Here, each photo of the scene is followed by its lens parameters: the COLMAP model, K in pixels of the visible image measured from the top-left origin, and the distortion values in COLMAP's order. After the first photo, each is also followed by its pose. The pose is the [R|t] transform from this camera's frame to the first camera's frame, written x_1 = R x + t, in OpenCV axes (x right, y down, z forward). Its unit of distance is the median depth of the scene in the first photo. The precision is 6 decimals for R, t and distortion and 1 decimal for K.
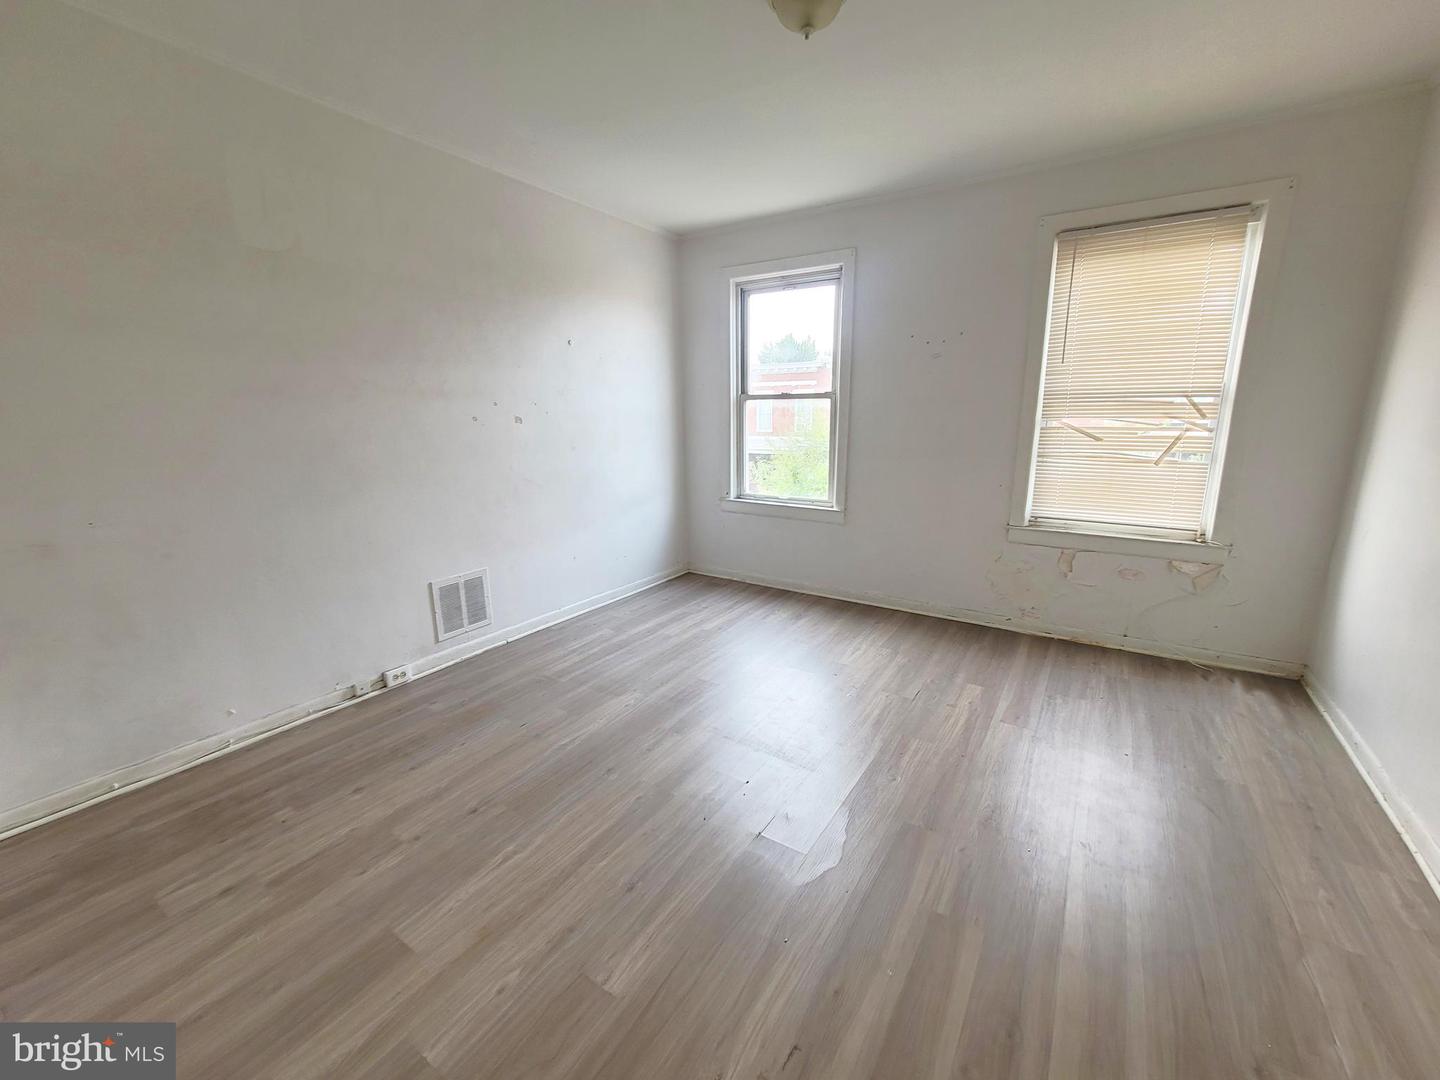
lens RADIAL K [[588.2, 0, 709.4], [0, 588.2, 545.6], [0, 0, 1]] dist [-0.002957, -0.000086]
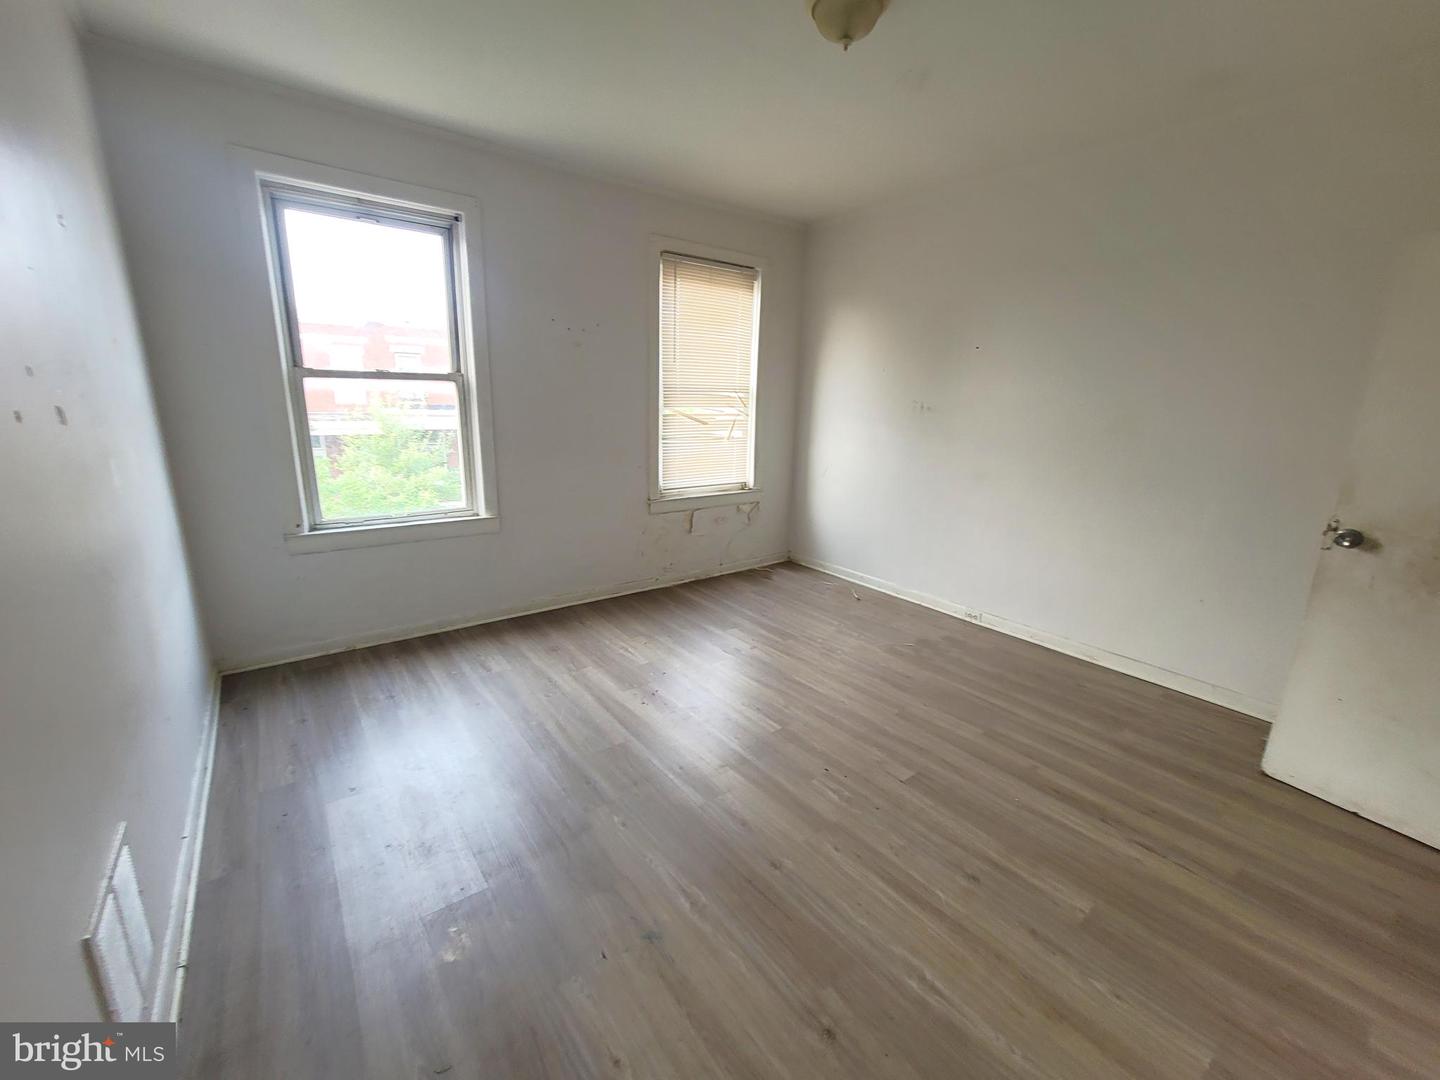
lens RADIAL K [[588.2, 0, 721.7], [0, 588.2, 544.3], [0, 0, 1]] dist [-0.002957, -0.000086]
pose [[0.319610, -0.217469, 0.922256, -0.572548], [0.190258, 0.968213, 0.162372, -0.120259], [-0.928252, 0.123571, 0.350826, 0.513191]]
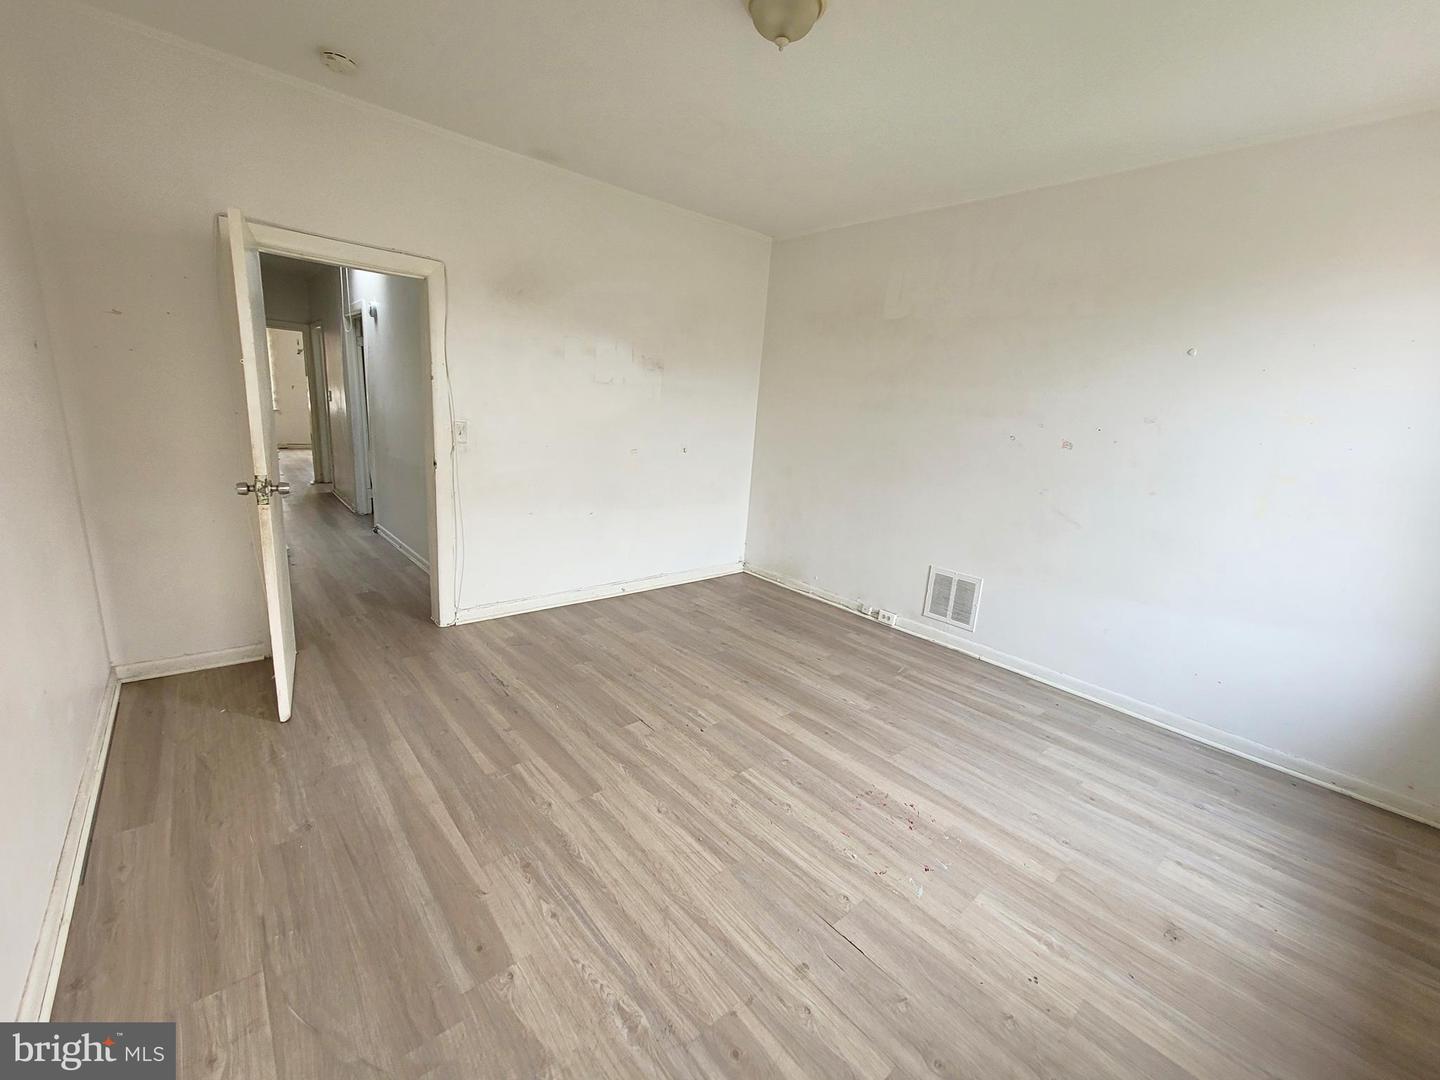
lens RADIAL K [[588.2, 0, 722.3], [0, 588.2, 548.7], [0, 0, 1]] dist [-0.002957, -0.000086]
pose [[-0.258378, 0.220834, -0.940464, 0.724855], [-0.282877, 0.913554, 0.292231, -0.190172], [0.923700, 0.341542, -0.173573, 0.752242]]
